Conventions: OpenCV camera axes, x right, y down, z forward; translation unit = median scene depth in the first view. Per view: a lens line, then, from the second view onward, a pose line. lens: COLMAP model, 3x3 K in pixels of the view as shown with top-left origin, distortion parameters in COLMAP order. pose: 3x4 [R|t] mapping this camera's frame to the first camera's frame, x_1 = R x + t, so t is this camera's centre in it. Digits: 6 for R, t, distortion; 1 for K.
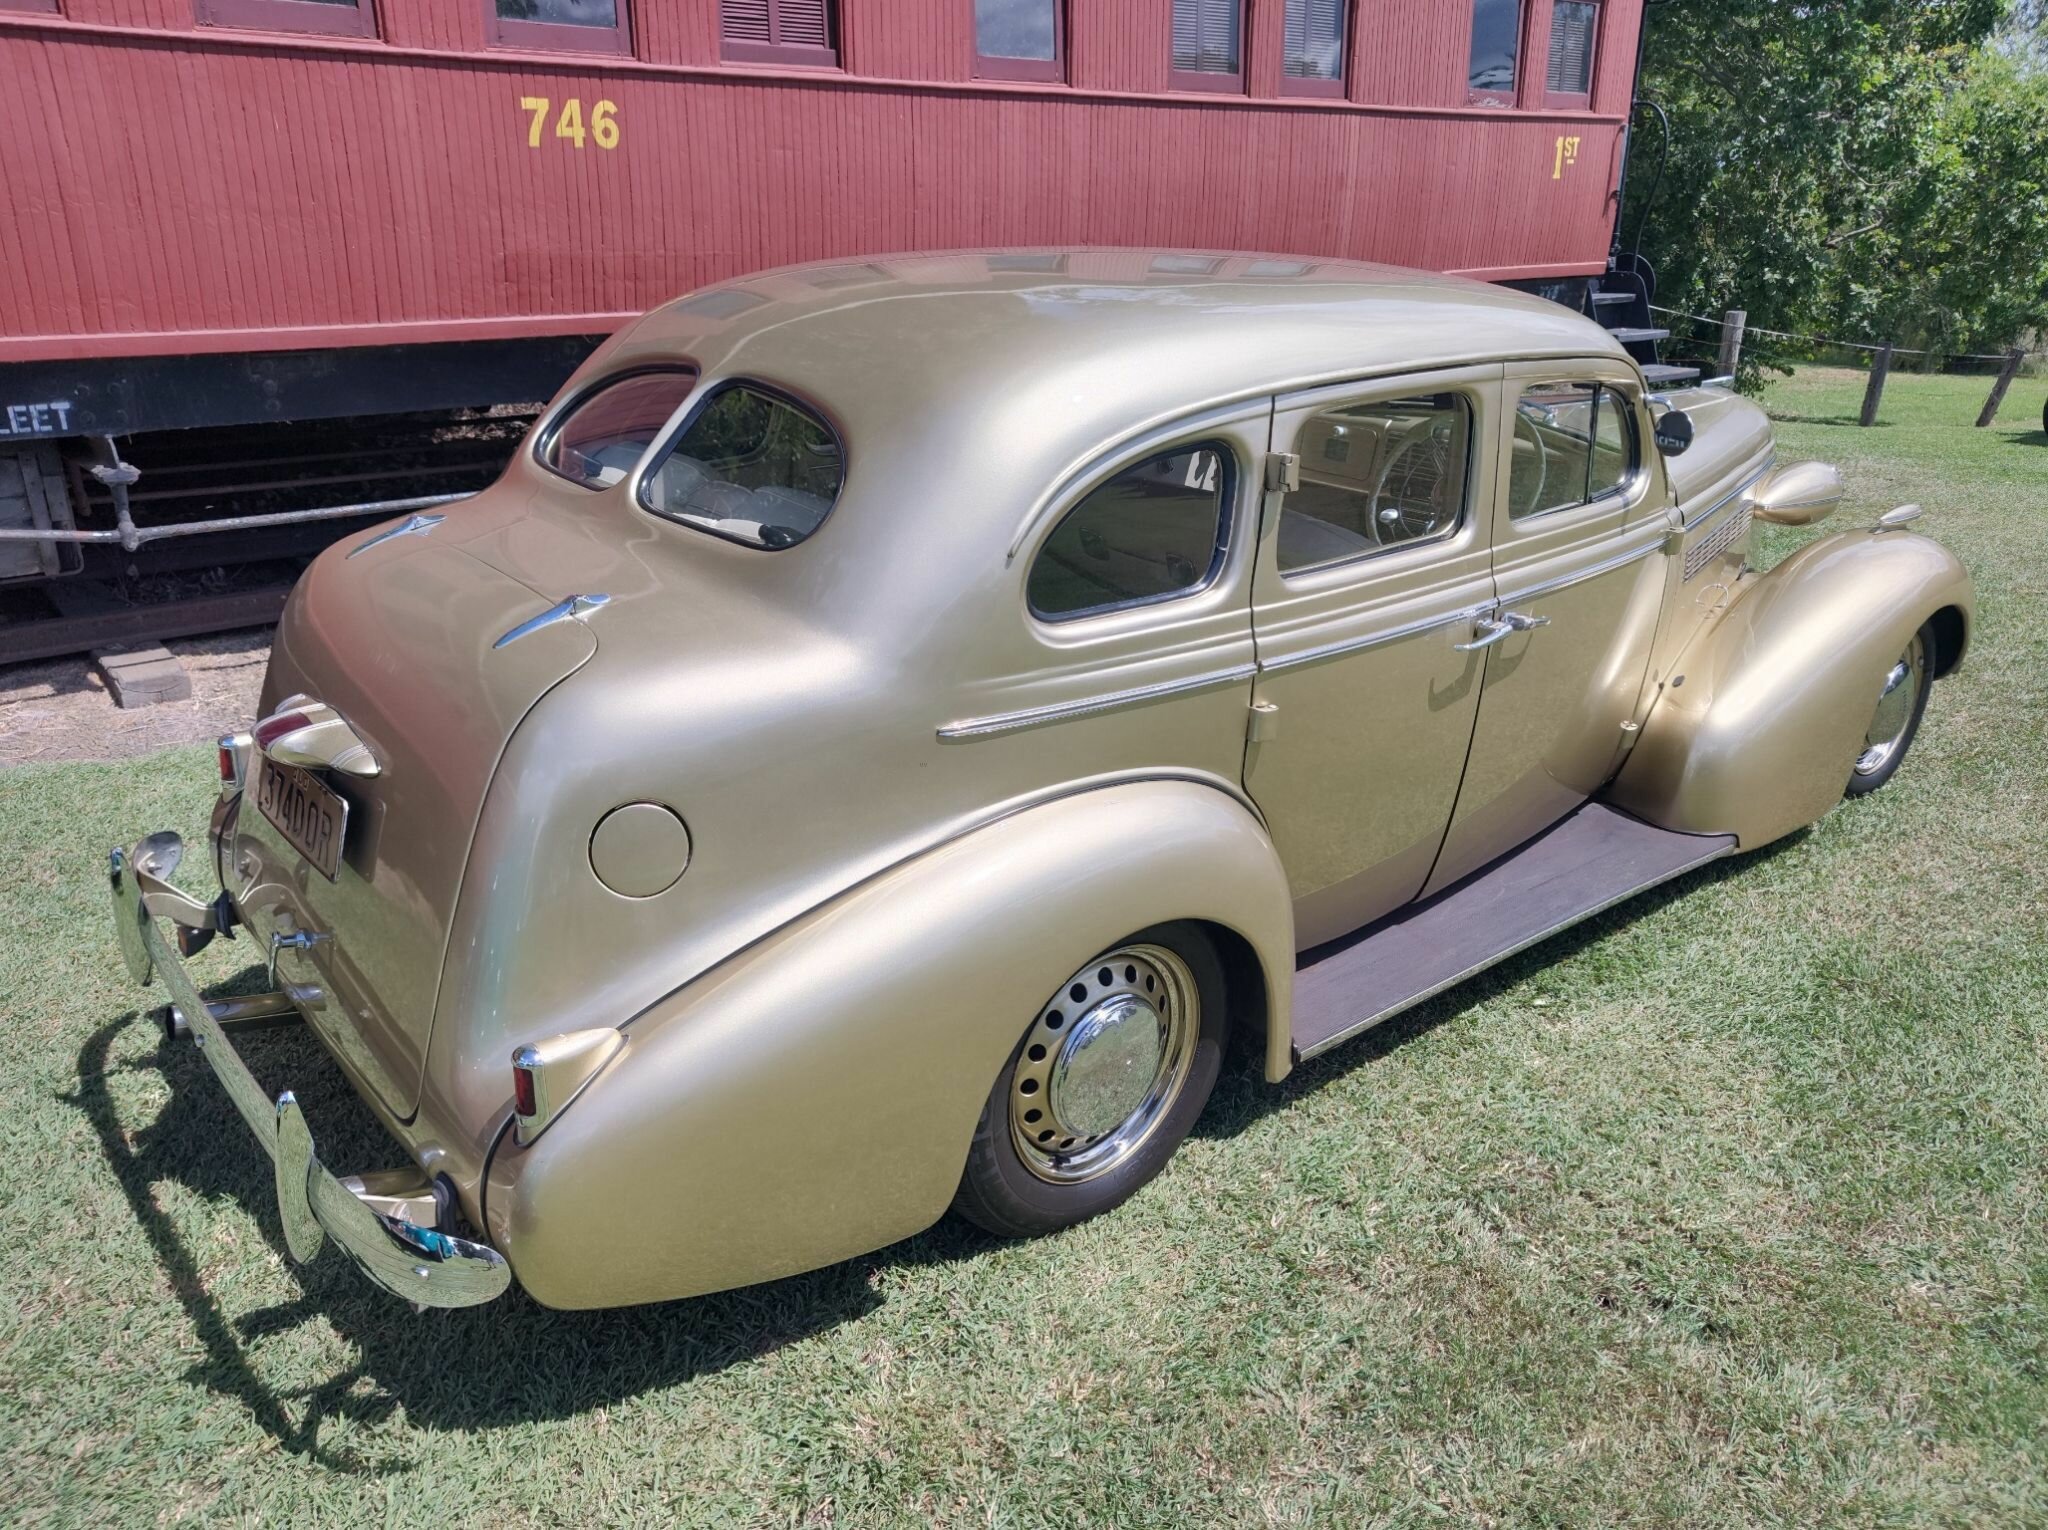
lens RADIAL K [[1433.9, 0, 948.4], [0, 1433.9, 739.5], [0, 0, 1]] dist [-0.000616, 0.002616]
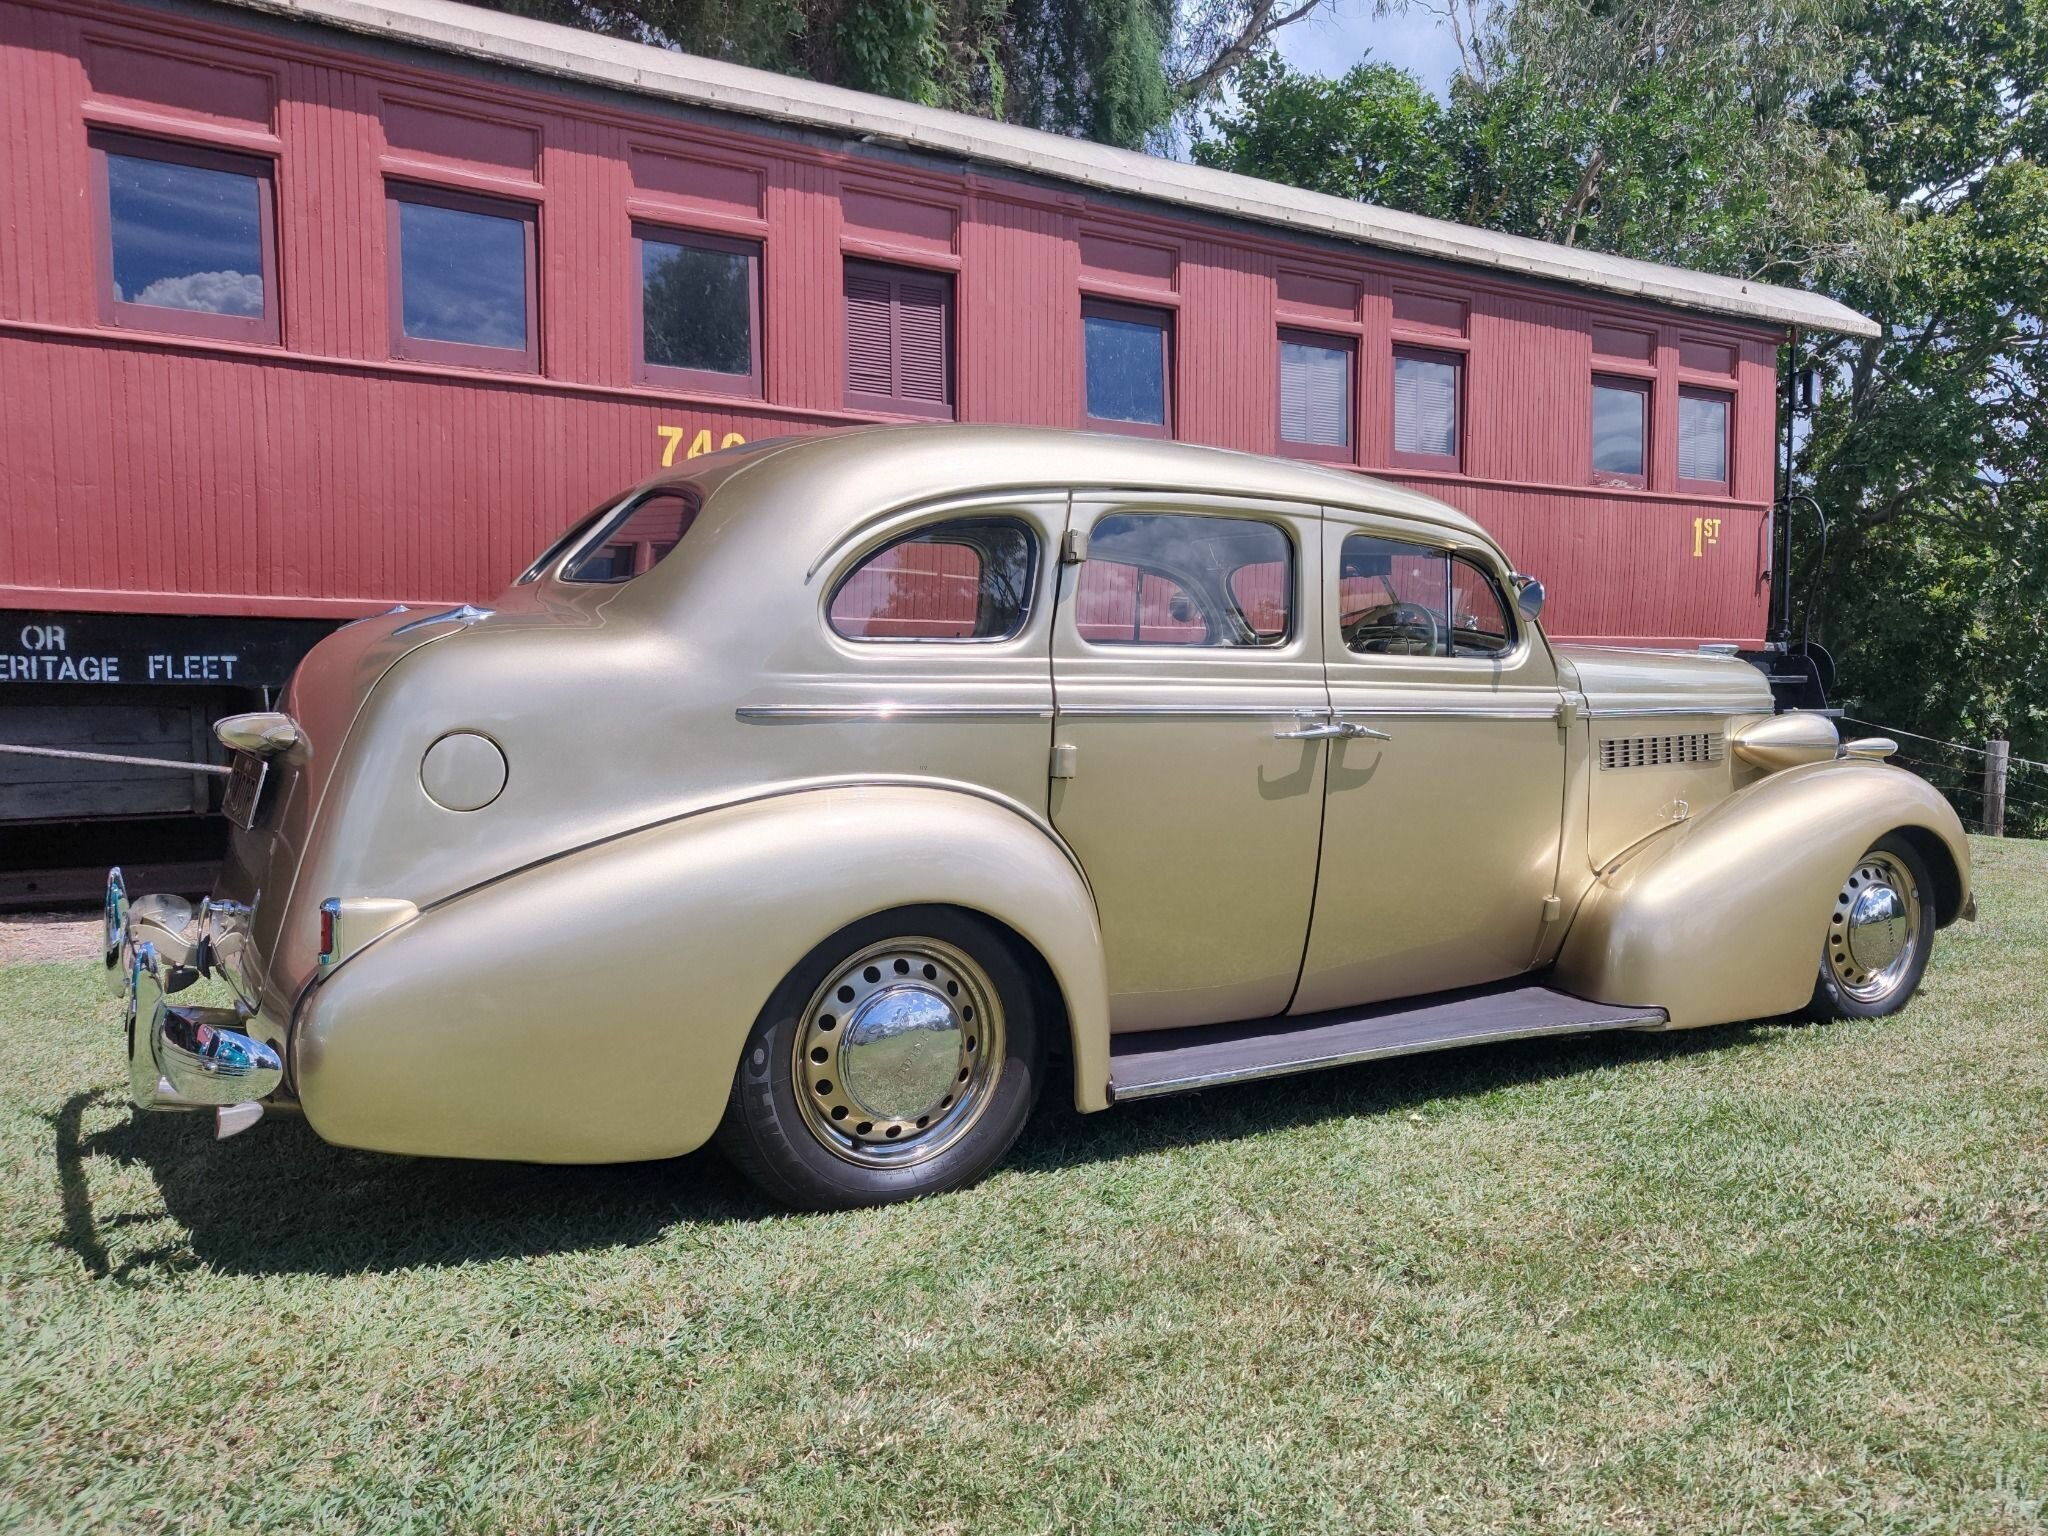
lens RADIAL K [[1511.9, 0, 1044.7], [0, 1511.9, 848.2], [0, 0, 1]] dist [0.016471, -0.001609]
pose [[0.993075, 0.024424, -0.114917, 0.327351], [-0.051699, 0.969203, -0.240774, 0.327432], [0.105498, 0.245047, 0.963754, -0.132512]]
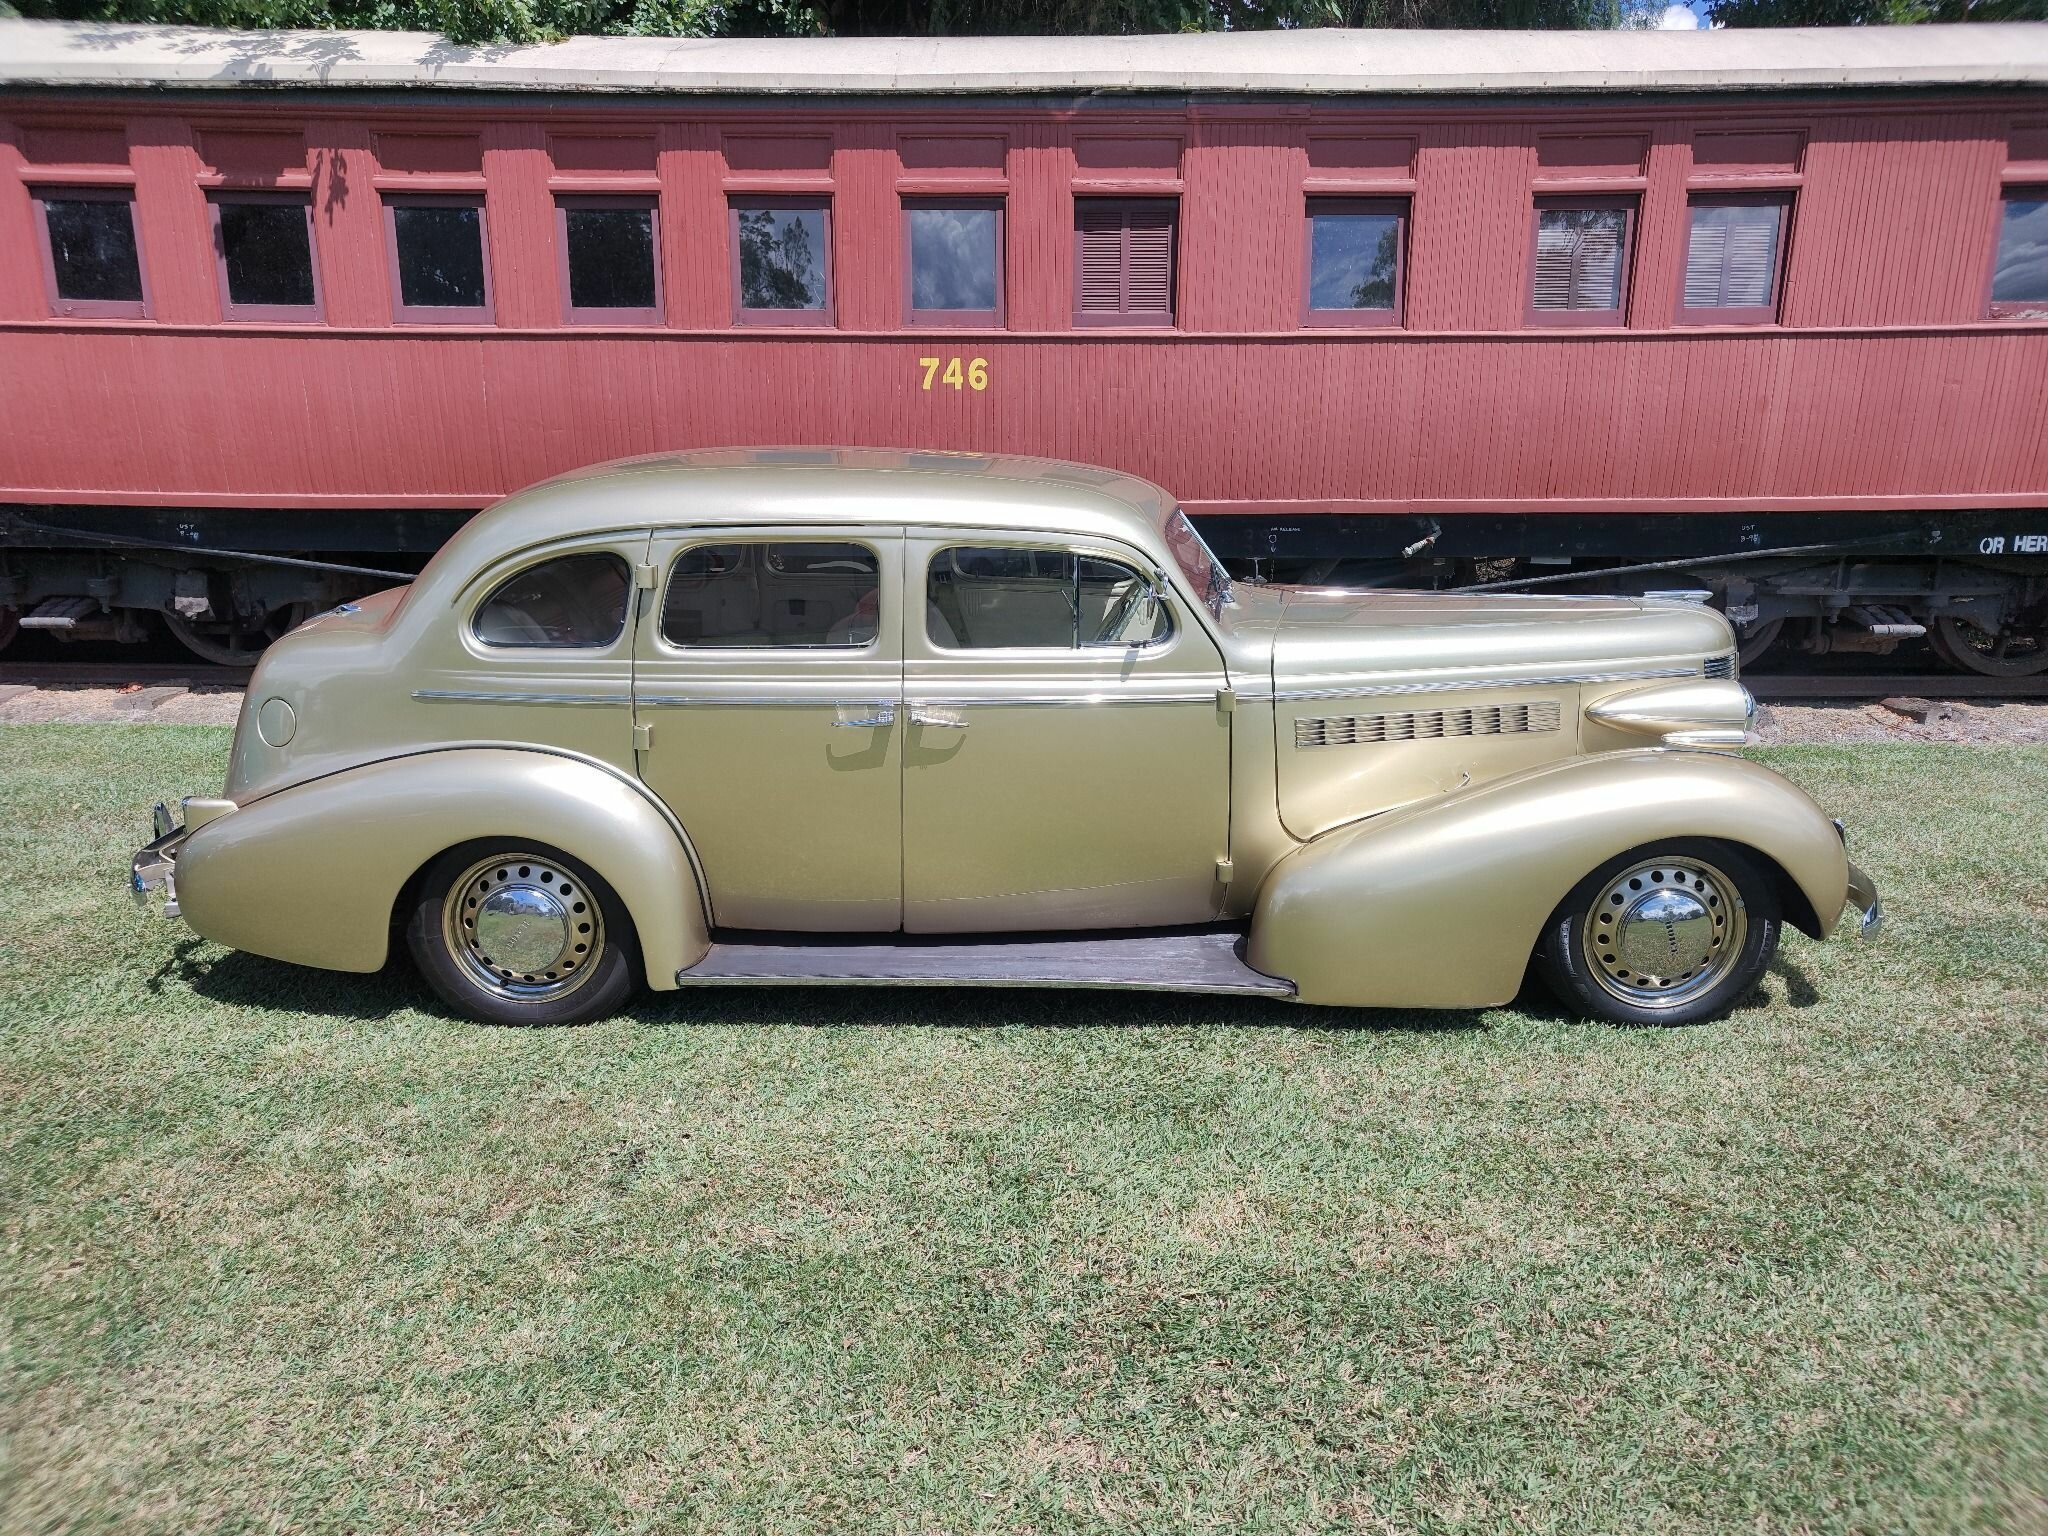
lens RADIAL K [[1191.8, 0, 1020.6], [0, 1191.8, 758.7], [0, 0, 1]] dist [0.017128, 0.001412]
pose [[0.790378, 0.158738, -0.591696, 1.233115], [-0.216251, 0.975963, -0.027036, -0.040751], [0.573182, 0.149324, 0.805707, 0.200524]]
